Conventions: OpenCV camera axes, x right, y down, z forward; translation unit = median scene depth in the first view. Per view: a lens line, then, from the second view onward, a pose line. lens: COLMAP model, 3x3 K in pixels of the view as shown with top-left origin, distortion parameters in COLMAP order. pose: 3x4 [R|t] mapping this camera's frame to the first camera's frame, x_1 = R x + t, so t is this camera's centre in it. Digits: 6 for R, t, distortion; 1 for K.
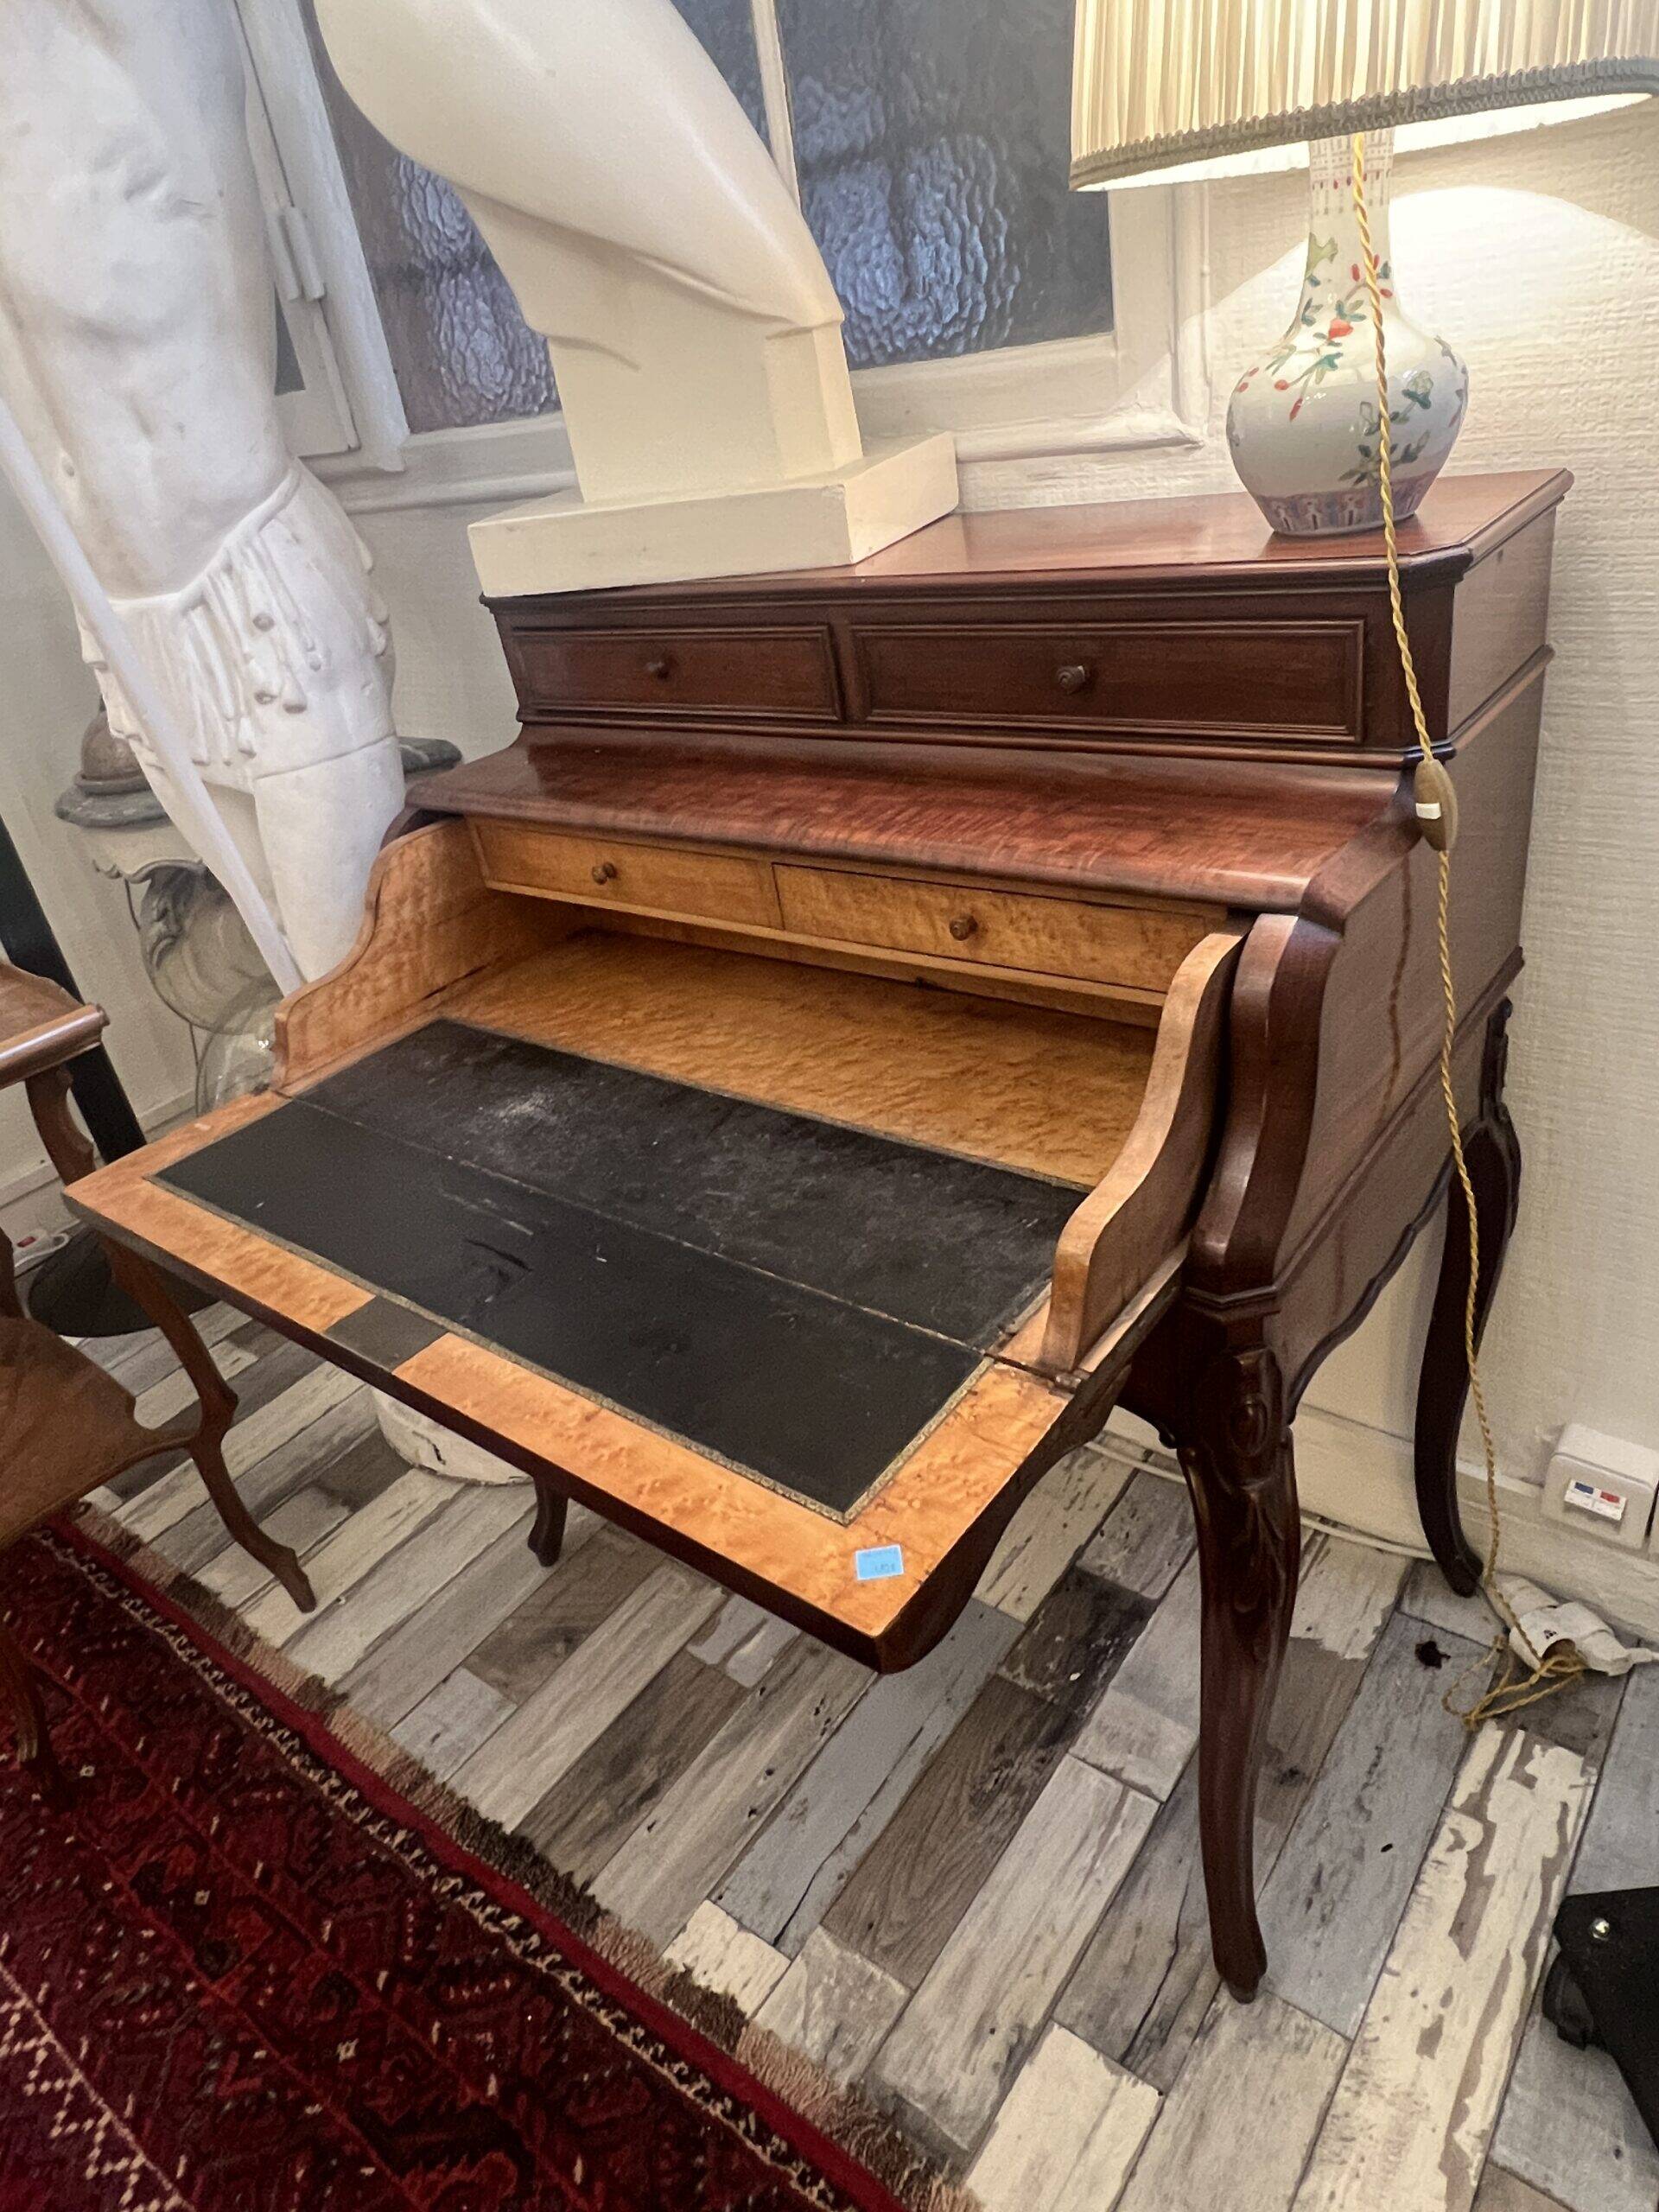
lens RADIAL K [[1369.2, 0, 826.6], [0, 1369.2, 1073.5], [0, 0, 1]] dist [-0.003033, 0.001625]
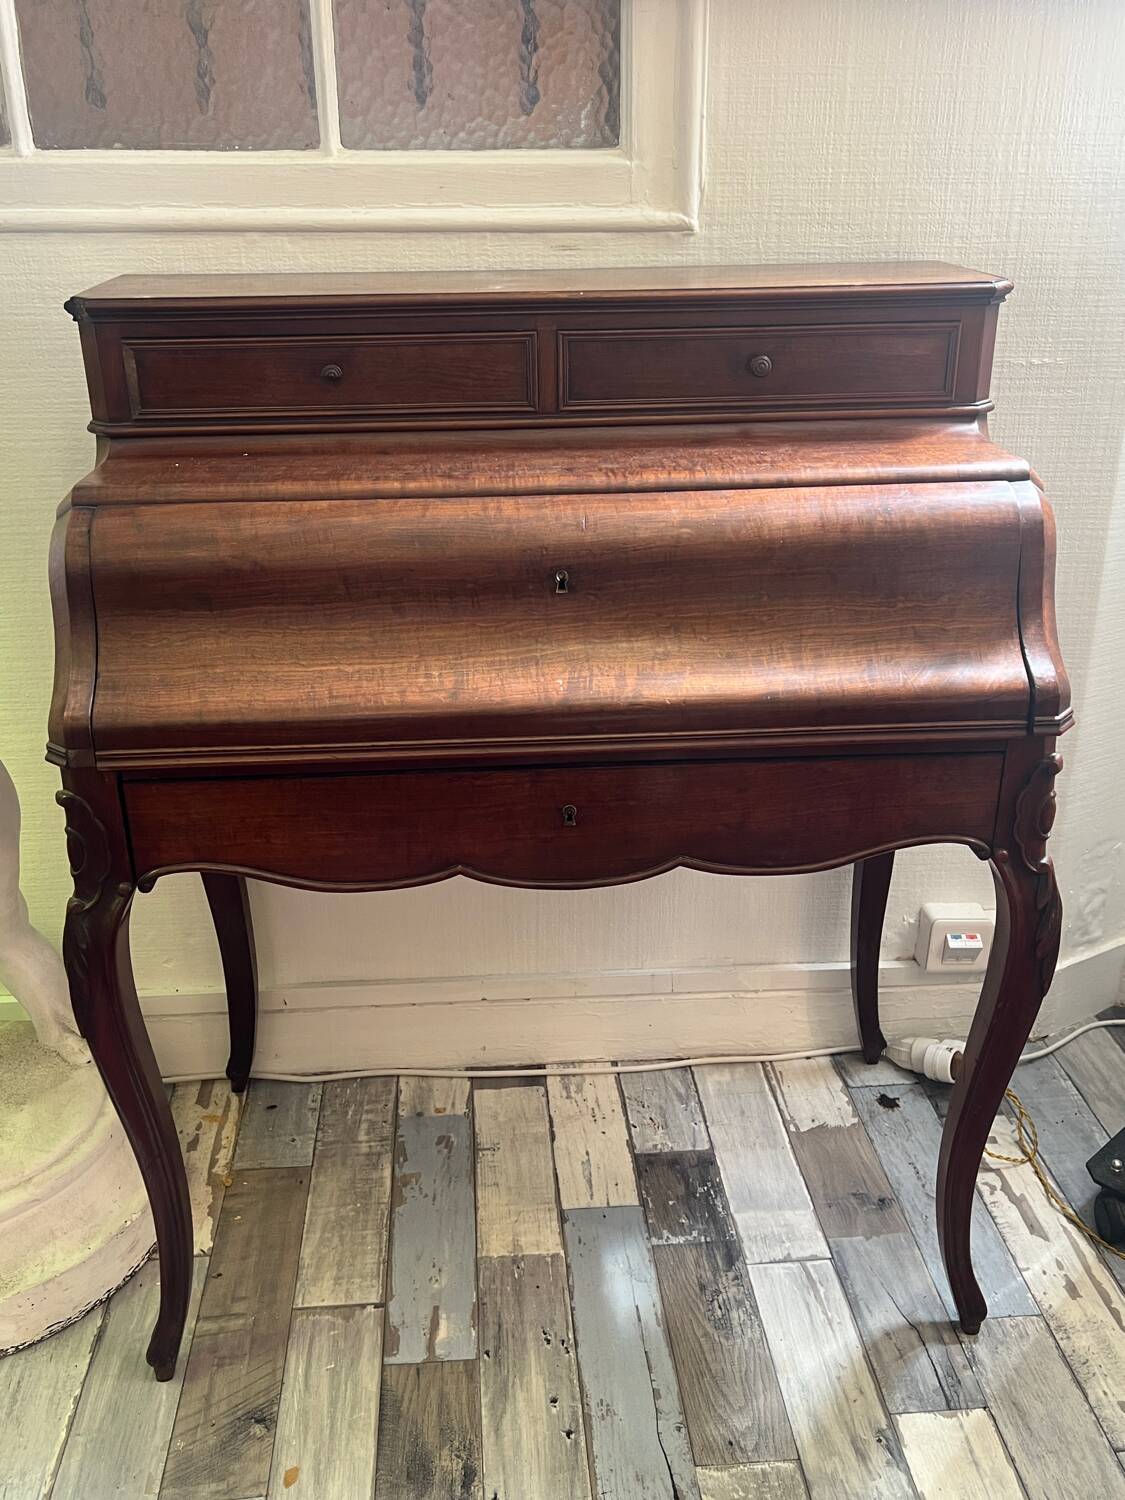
lens RADIAL K [[1354.1, 0, 561.2], [0, 1354.1, 744.8], [0, 0, 1]] dist [0.026309, -0.023279]
pose [[0.735702, -0.121580, 0.666304, -0.749236], [0.226968, 0.971132, -0.073406, 0.114474], [-0.638144, 0.205234, 0.742058, 0.137934]]
